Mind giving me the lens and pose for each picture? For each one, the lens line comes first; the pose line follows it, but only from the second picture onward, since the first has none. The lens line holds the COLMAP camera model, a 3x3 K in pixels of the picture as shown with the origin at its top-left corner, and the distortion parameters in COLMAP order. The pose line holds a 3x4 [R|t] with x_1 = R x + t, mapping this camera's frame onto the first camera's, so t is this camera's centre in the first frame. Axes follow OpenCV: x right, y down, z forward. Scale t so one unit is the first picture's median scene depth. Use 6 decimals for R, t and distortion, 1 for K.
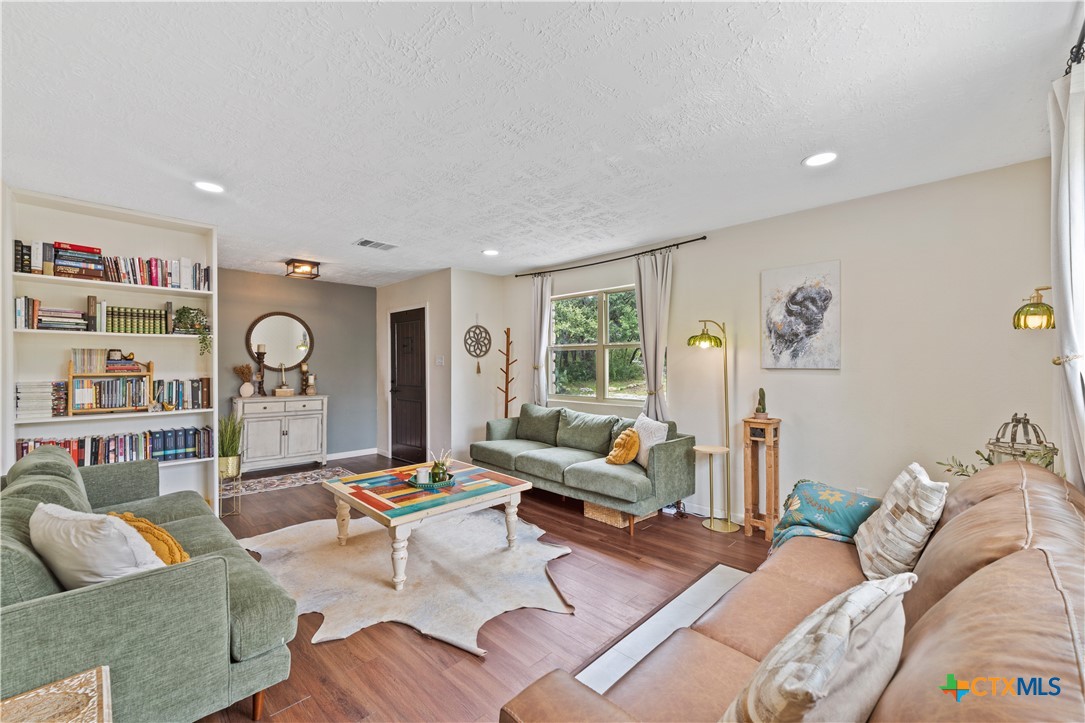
lens RADIAL K [[458.7, 0, 548.3], [0, 458.7, 361.9], [0, 0, 1]] dist [0.002737, -0.000102]
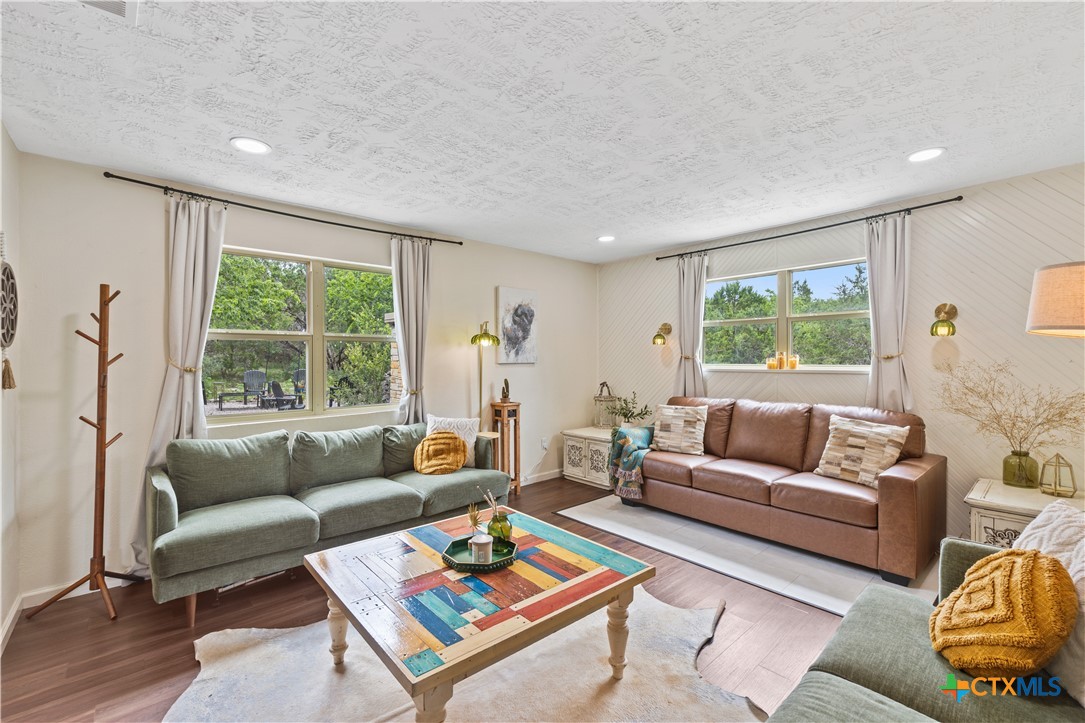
lens RADIAL K [[458.7, 0, 548.5], [0, 458.7, 356.8], [0, 0, 1]] dist [0.002737, -0.000102]
pose [[0.041449, 0.005037, 0.999128, -0.819472], [0.003303, 0.999981, -0.005178, 0.003083], [-0.999135, 0.003515, 0.041431, 0.846156]]
